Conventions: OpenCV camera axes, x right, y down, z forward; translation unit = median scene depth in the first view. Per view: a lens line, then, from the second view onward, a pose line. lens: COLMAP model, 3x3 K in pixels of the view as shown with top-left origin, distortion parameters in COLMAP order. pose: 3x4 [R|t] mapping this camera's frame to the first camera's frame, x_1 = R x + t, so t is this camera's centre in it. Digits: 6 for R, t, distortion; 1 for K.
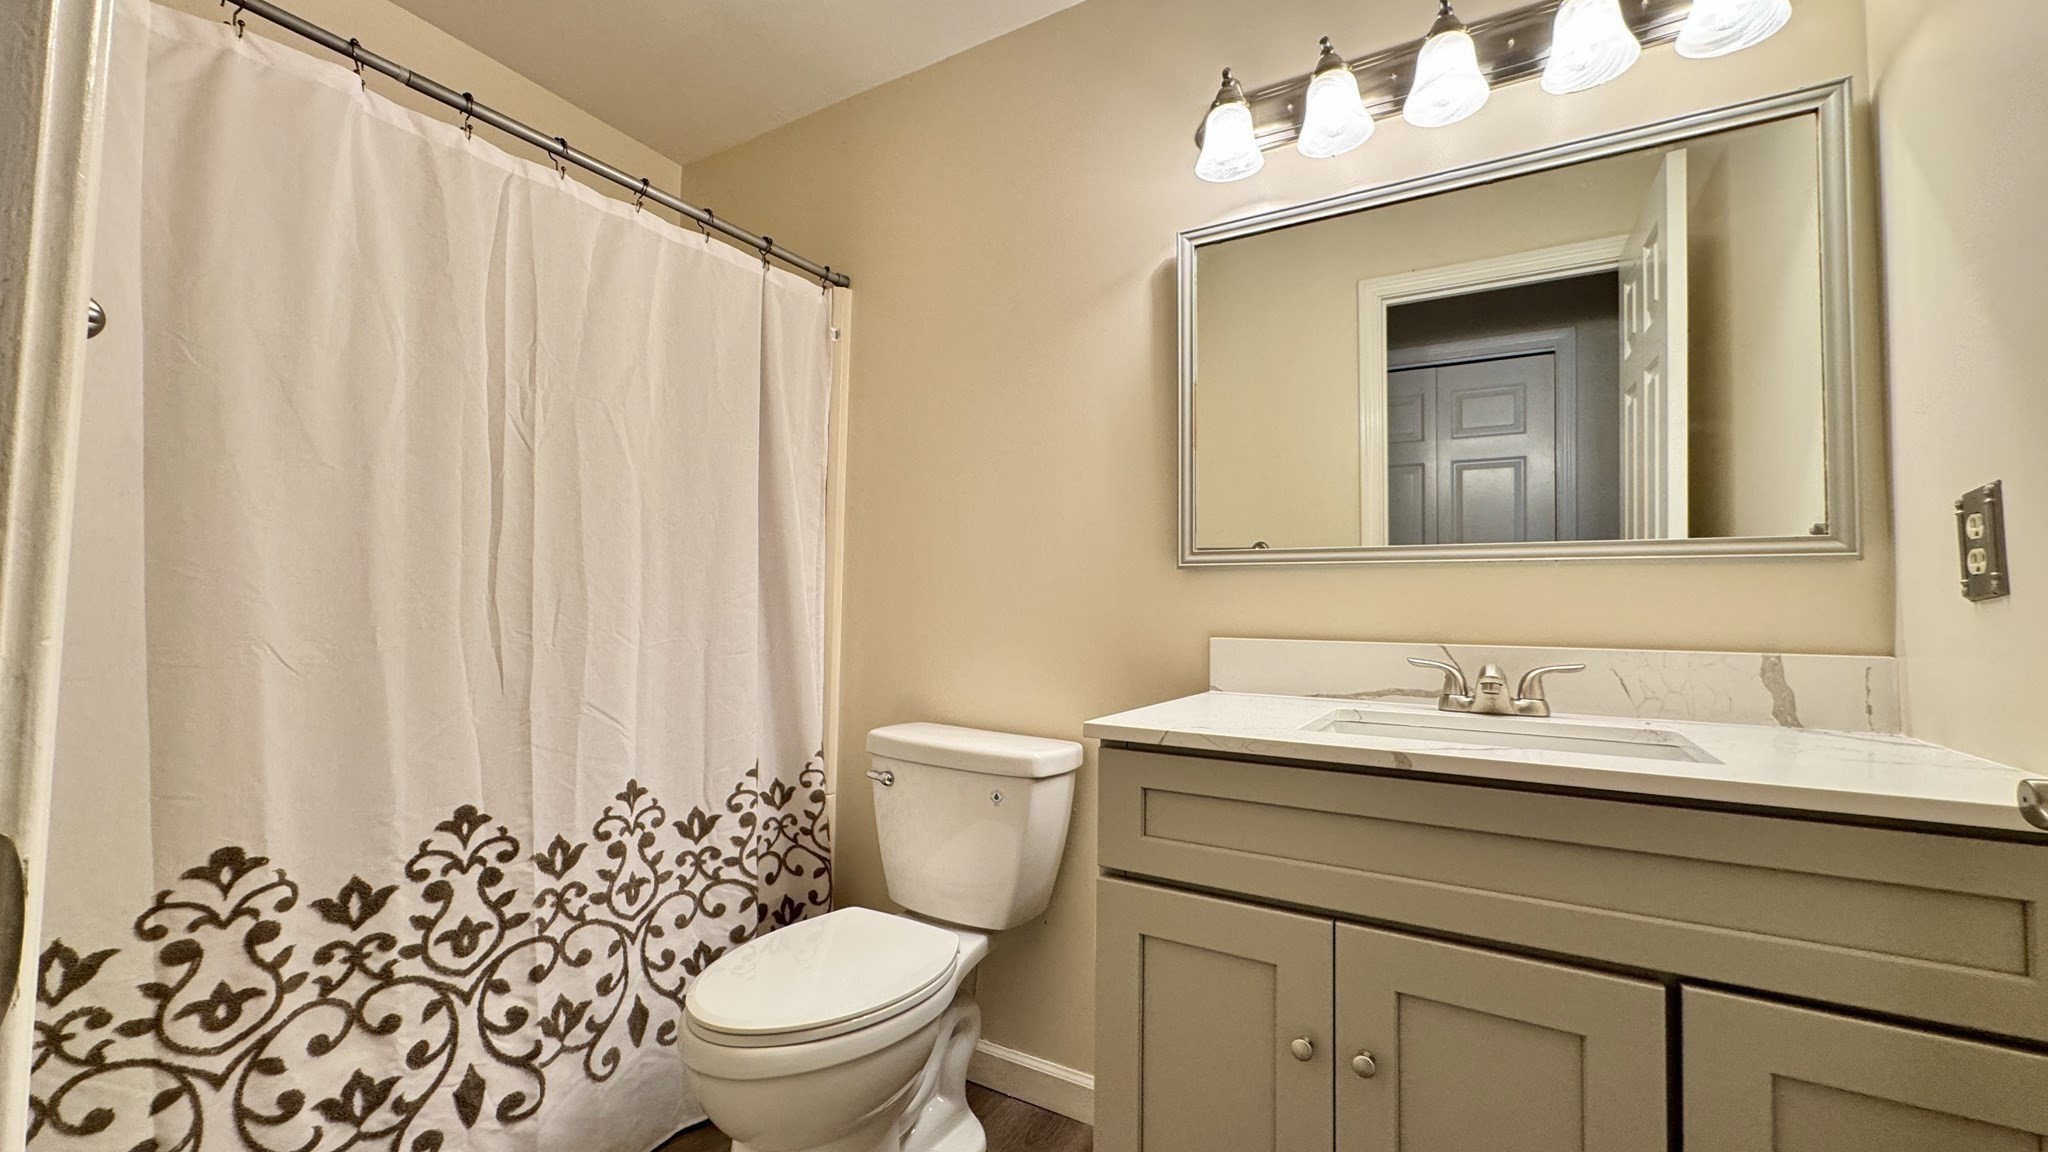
lens RADIAL K [[815.8, 0, 1025.1], [0, 815.8, 575.6], [0, 0, 1]] dist [-0.001234, 0.000117]
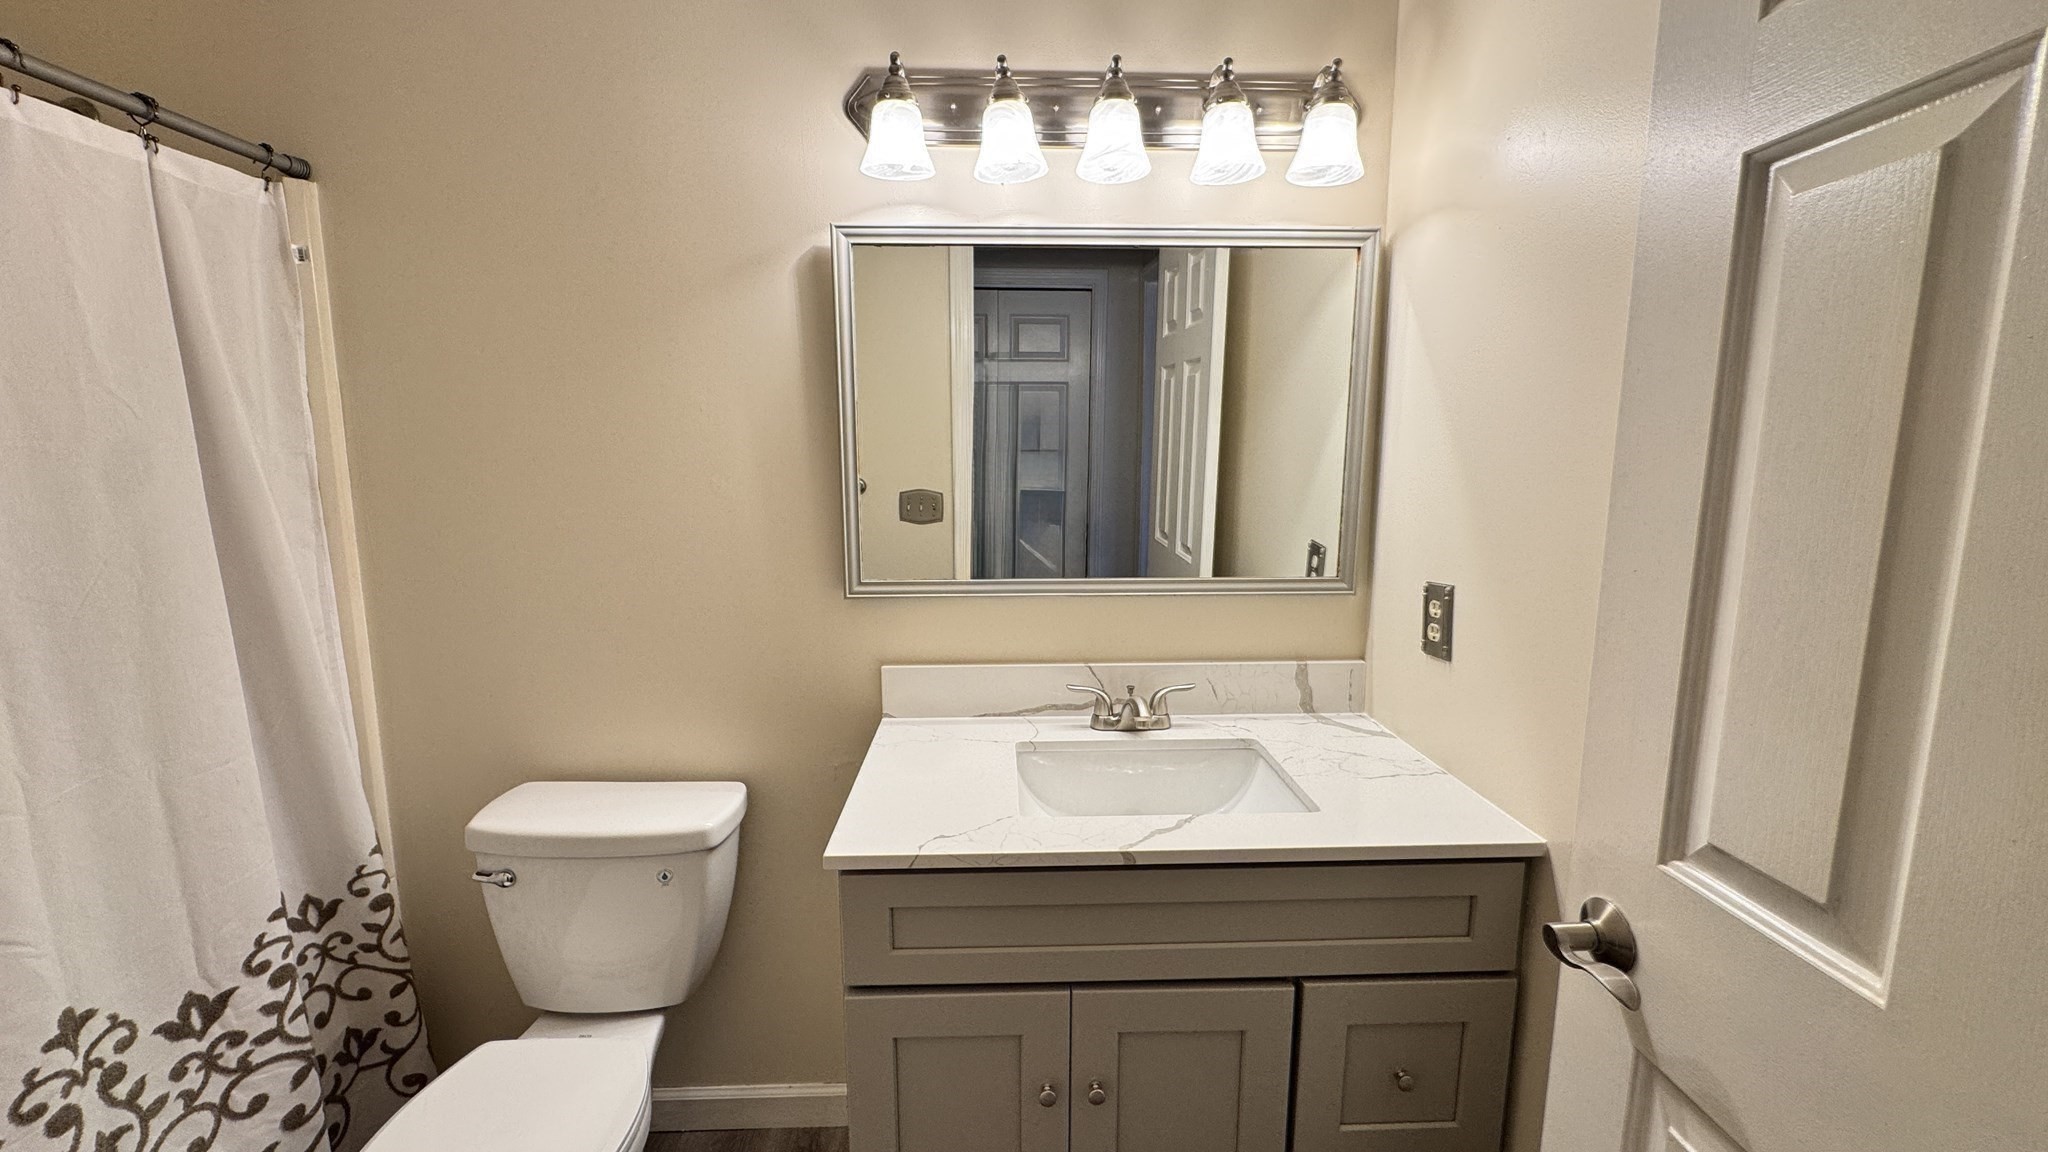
lens RADIAL K [[815.8, 0, 1024.8], [0, 815.8, 577.6], [0, 0, 1]] dist [-0.001234, 0.000117]
pose [[0.845208, -0.094924, 0.525940, -0.130689], [-0.010489, 0.980964, 0.193904, -0.212481], [-0.534334, -0.169406, 0.828124, 0.094688]]
